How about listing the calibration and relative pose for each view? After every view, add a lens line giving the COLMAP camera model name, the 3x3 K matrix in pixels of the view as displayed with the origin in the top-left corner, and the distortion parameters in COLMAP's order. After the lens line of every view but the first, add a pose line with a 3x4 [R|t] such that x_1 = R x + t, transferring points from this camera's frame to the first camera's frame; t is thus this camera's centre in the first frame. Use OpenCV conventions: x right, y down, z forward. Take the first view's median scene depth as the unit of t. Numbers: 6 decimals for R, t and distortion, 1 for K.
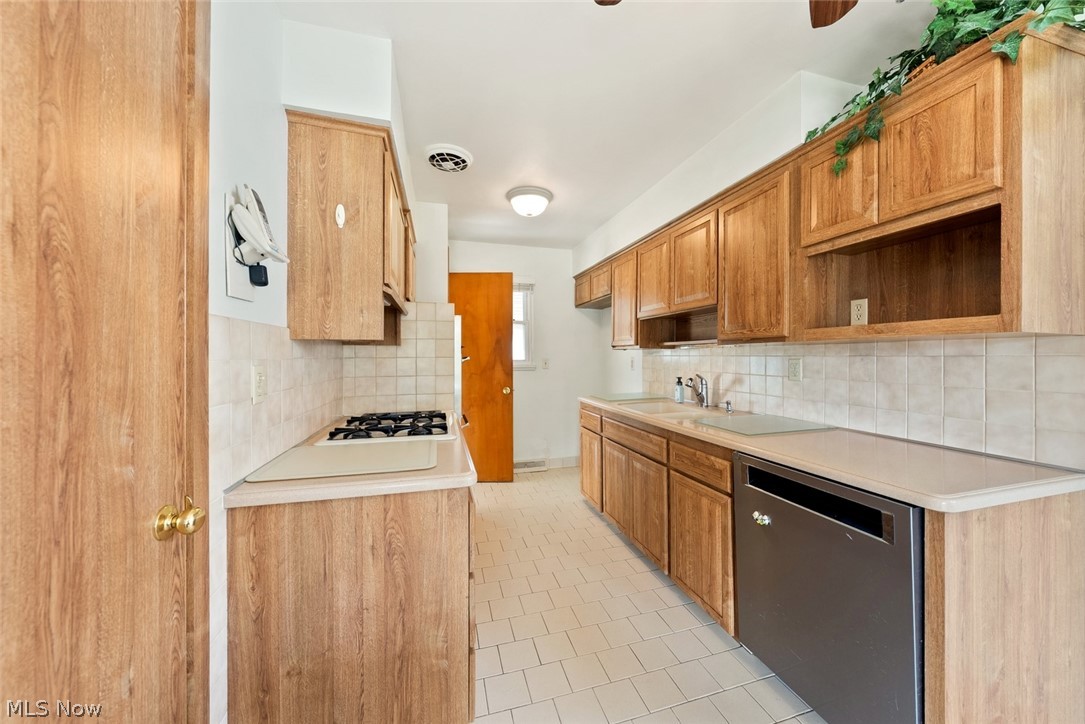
lens RADIAL K [[375.6, 0, 541.0], [0, 375.6, 347.1], [0, 0, 1]] dist [-0.001832, -0.000056]
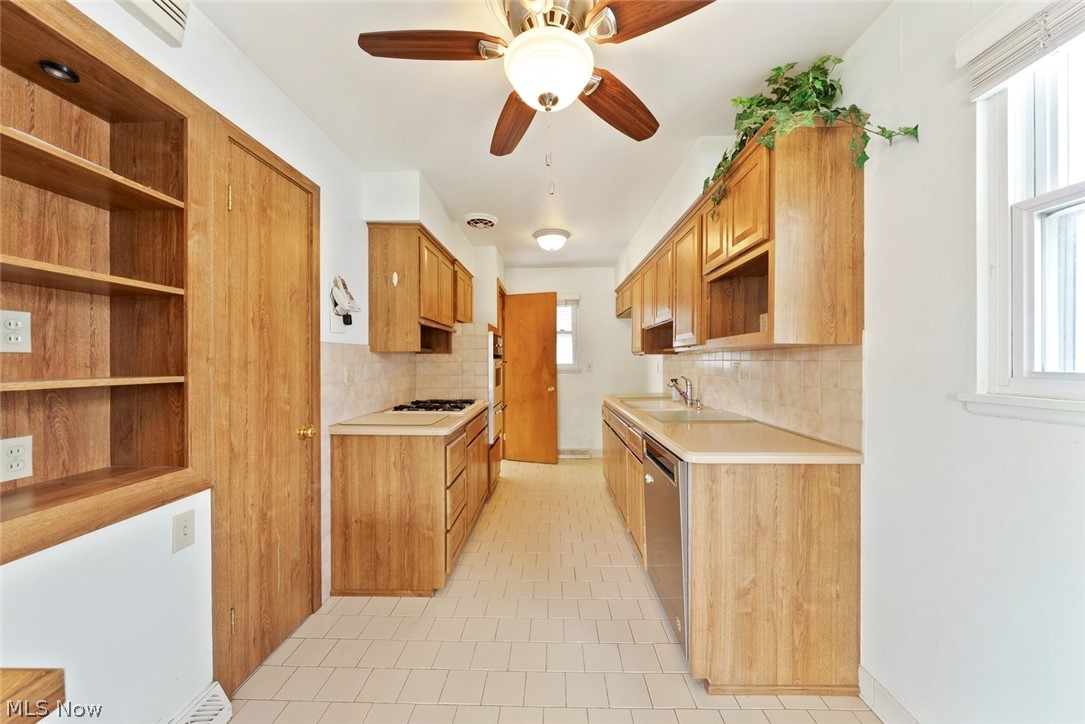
lens RADIAL K [[370.2, 0, 538.5], [0, 370.2, 350.2], [0, 0, 1]] dist [0.000464, 0.000072]
pose [[0.951773, -0.010191, -0.306634, 0.791404], [0.009107, 0.999946, -0.004965, -0.015409], [0.306669, 0.001933, 0.951814, -0.530411]]
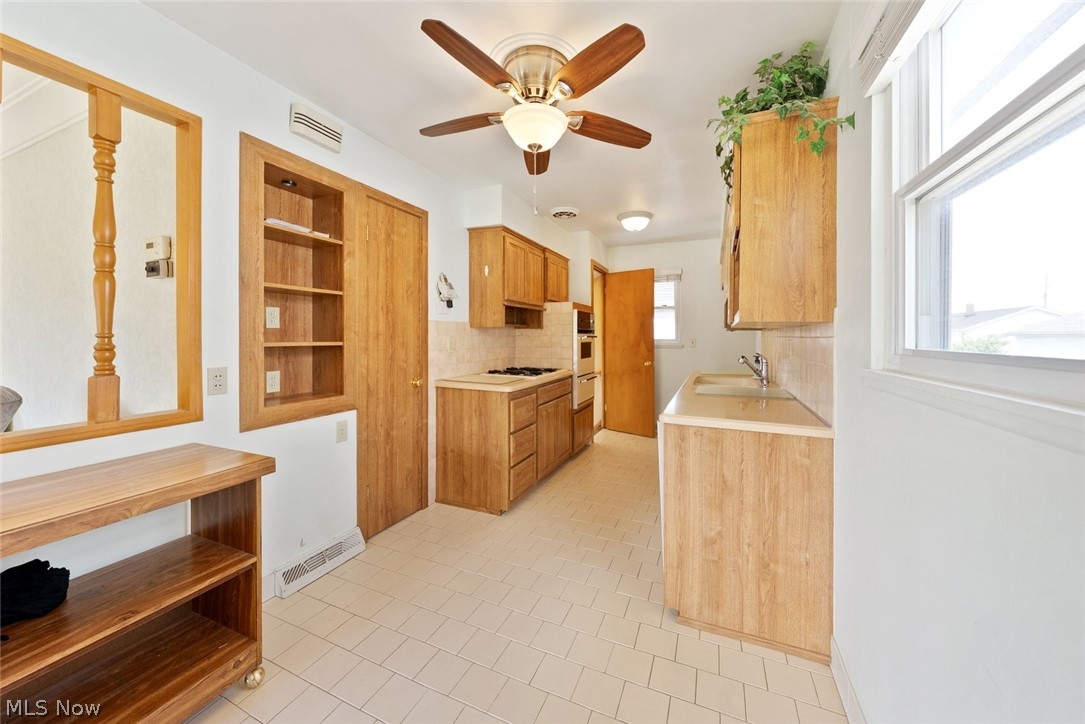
lens RADIAL K [[383.0, 0, 546.4], [0, 383.0, 323.7], [0, 0, 1]] dist [0.010715, -0.000063]
pose [[0.771225, -0.012440, -0.636441, 1.523751], [0.007462, 0.999917, -0.010503, -0.018191], [0.636519, 0.003351, 0.771254, -0.661668]]
